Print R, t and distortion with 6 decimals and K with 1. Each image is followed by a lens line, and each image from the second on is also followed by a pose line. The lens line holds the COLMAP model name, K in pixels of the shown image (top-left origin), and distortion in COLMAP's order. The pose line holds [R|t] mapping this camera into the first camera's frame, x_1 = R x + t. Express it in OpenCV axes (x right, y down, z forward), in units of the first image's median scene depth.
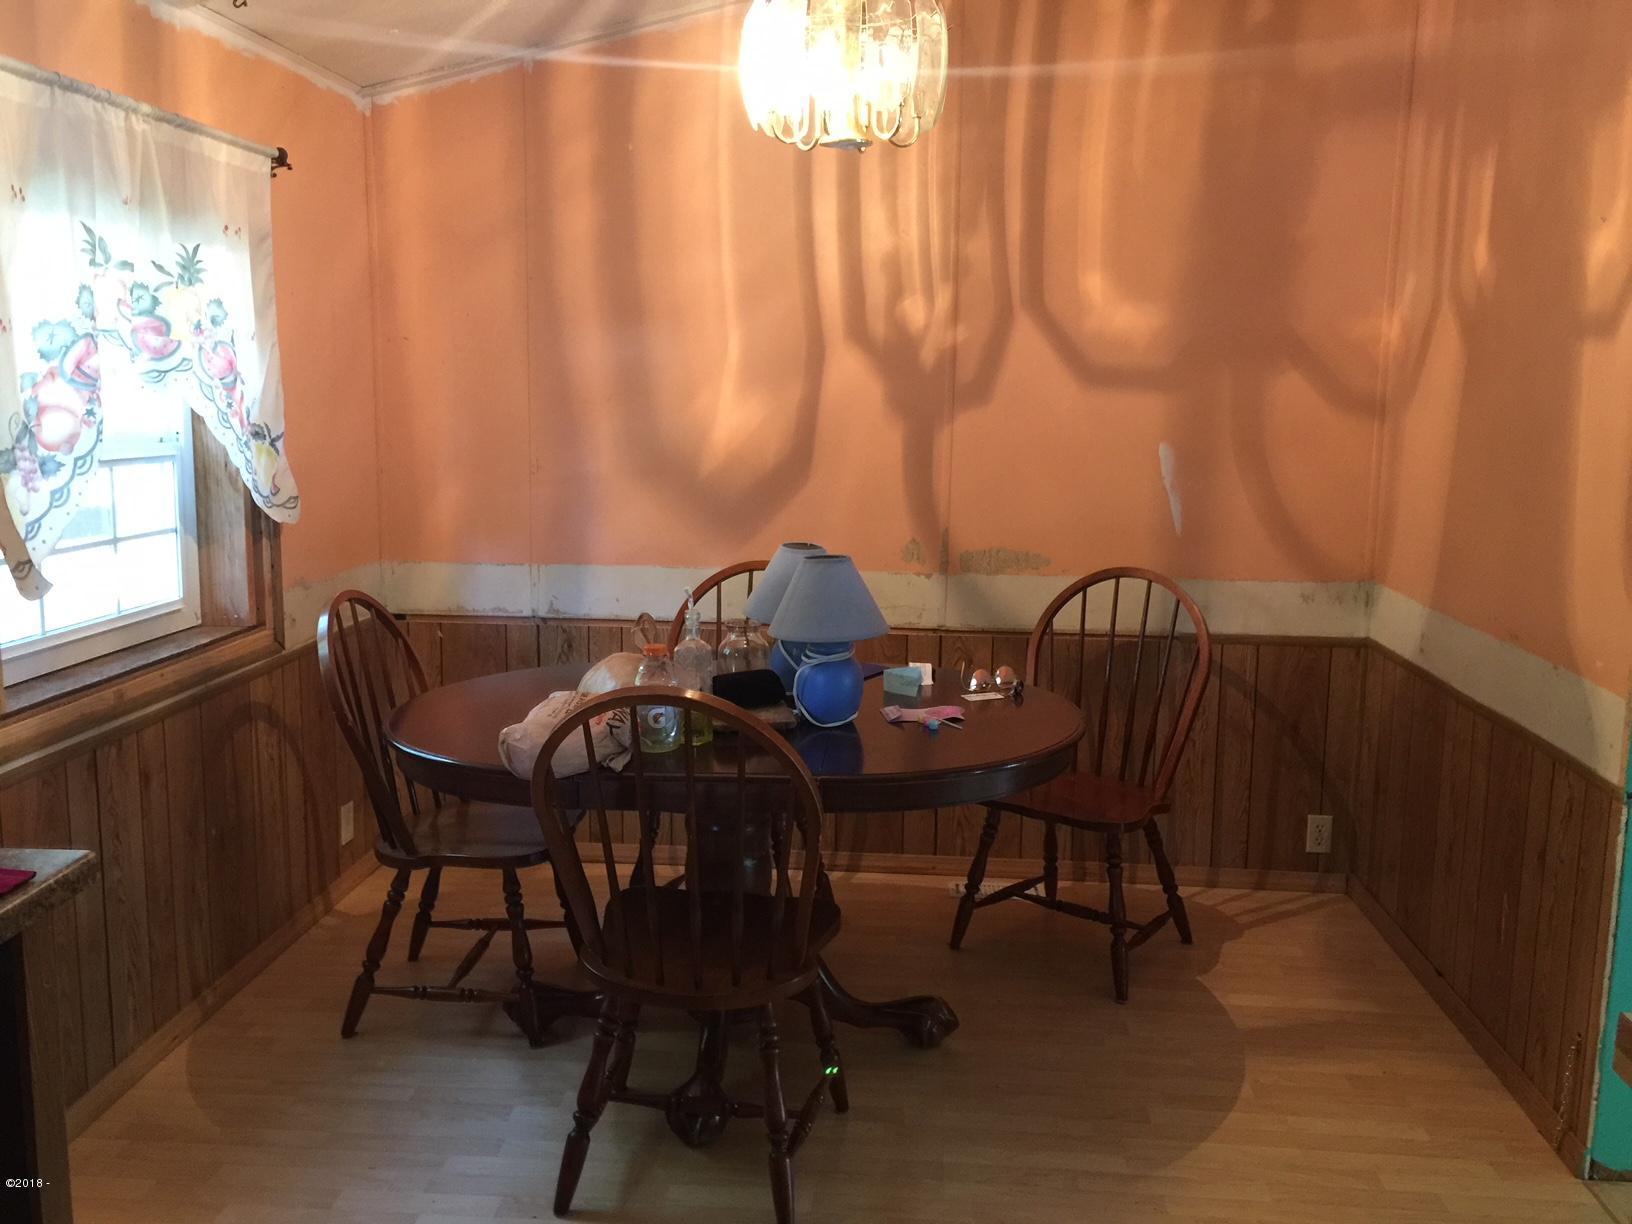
lens RADIAL K [[1408.7, 0, 807.5], [0, 1408.7, 604.6], [0, 0, 1]] dist [0.078493, -0.108233]
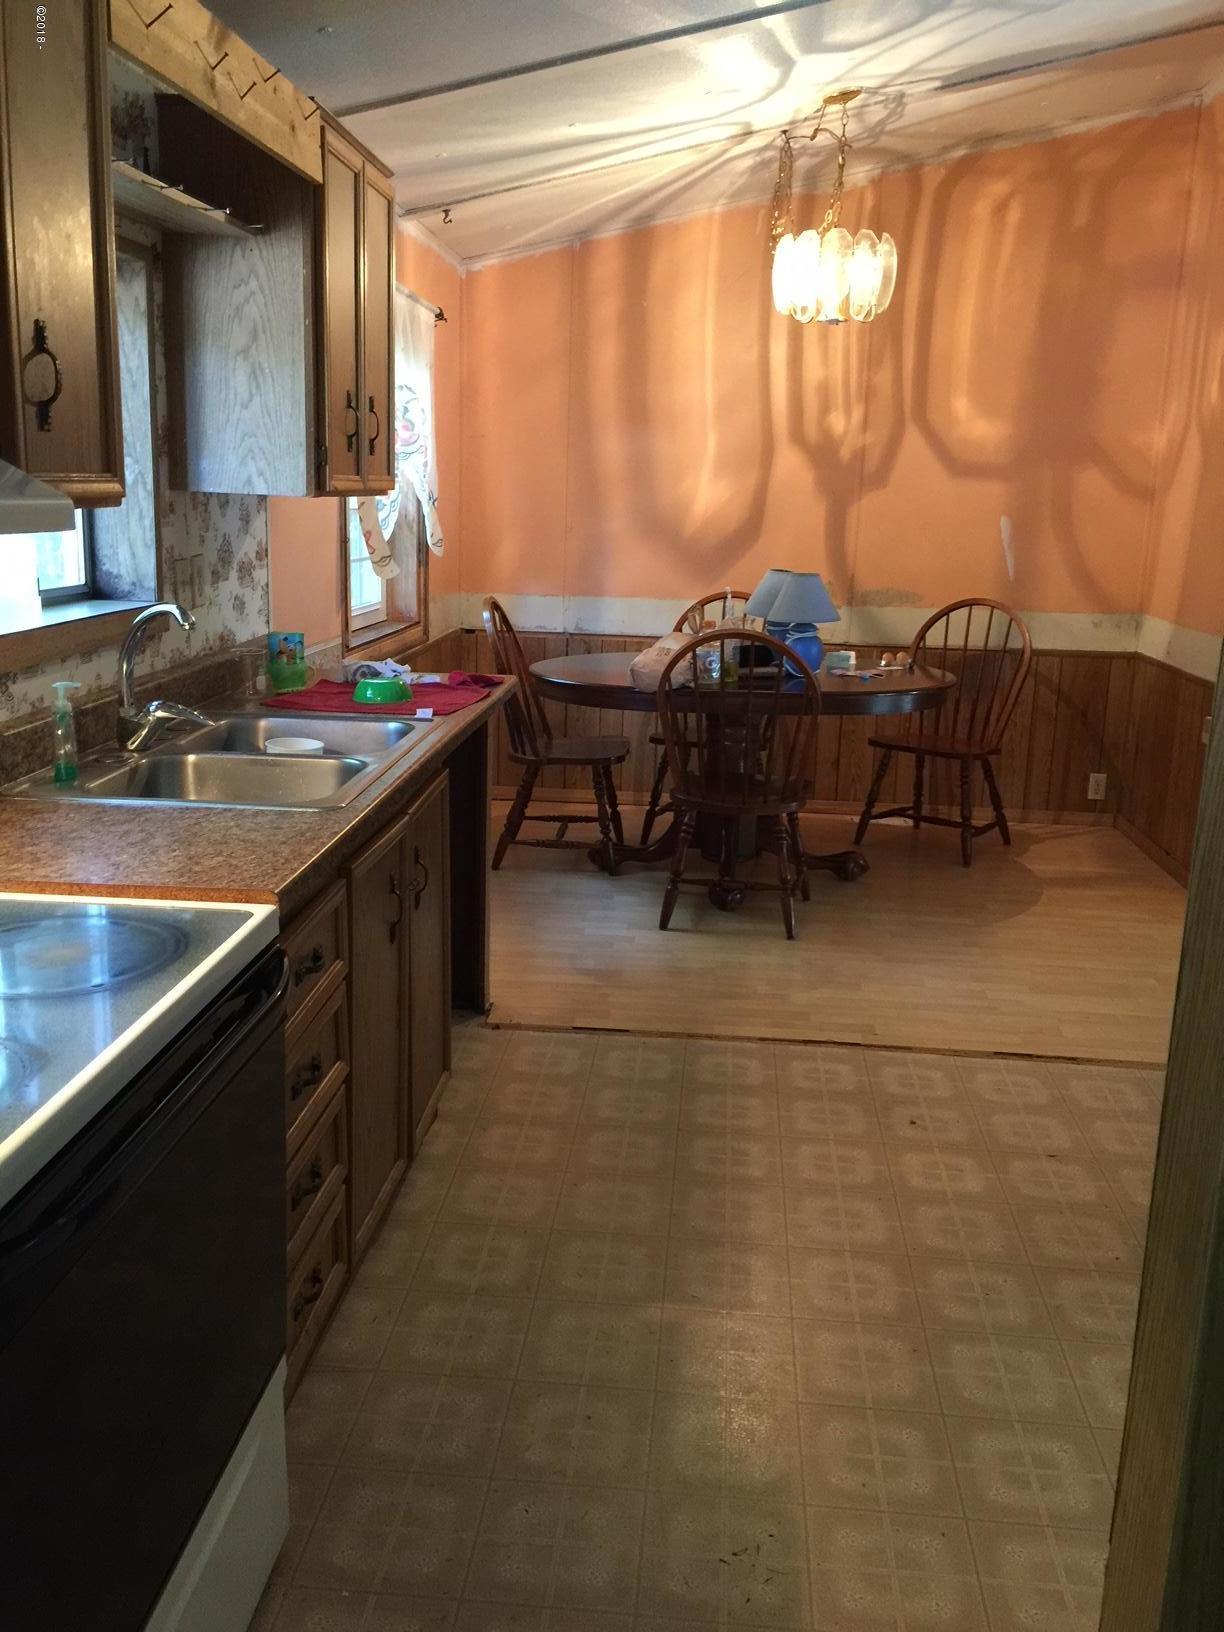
lens RADIAL K [[1408.7, 0, 621.7], [0, 1408.7, 817.1], [0, 0, 1]] dist [0.078493, -0.108233]
pose [[0.999818, 0.016714, 0.009149, -0.153924], [-0.017310, 0.997426, 0.069585, 0.101434], [-0.007963, -0.069731, 0.997534, -0.488839]]
